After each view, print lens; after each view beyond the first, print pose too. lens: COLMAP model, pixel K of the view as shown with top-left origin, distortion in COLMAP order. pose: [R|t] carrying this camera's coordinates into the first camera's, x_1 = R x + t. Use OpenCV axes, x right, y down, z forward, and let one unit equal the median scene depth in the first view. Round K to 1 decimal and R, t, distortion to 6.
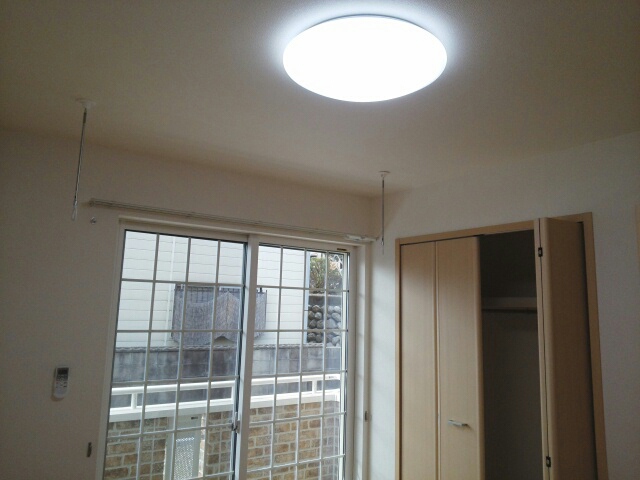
lens RADIAL K [[502.0, 0, 329.2], [0, 502.0, 228.9], [0, 0, 1]] dist [0.058841, -0.095847]
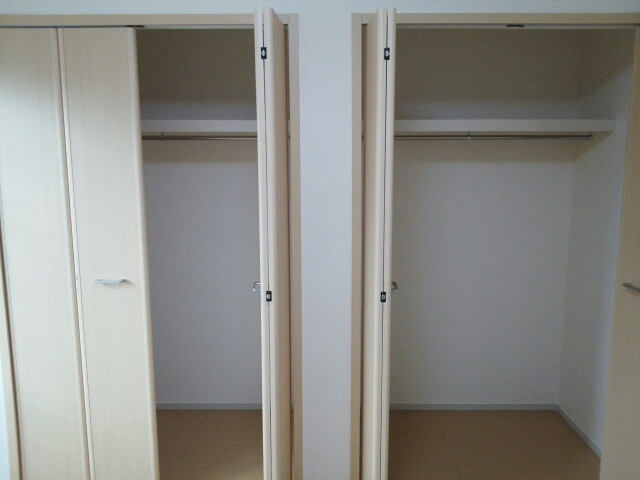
lens RADIAL K [[502.0, 0, 329.2], [0, 502.0, 228.9], [0, 0, 1]] dist [0.058841, -0.095847]
pose [[0.594050, -0.146649, 0.790948, -0.151741], [-0.107549, 0.959937, 0.258757, 0.075803], [-0.797206, -0.238780, 0.554479, 0.338513]]
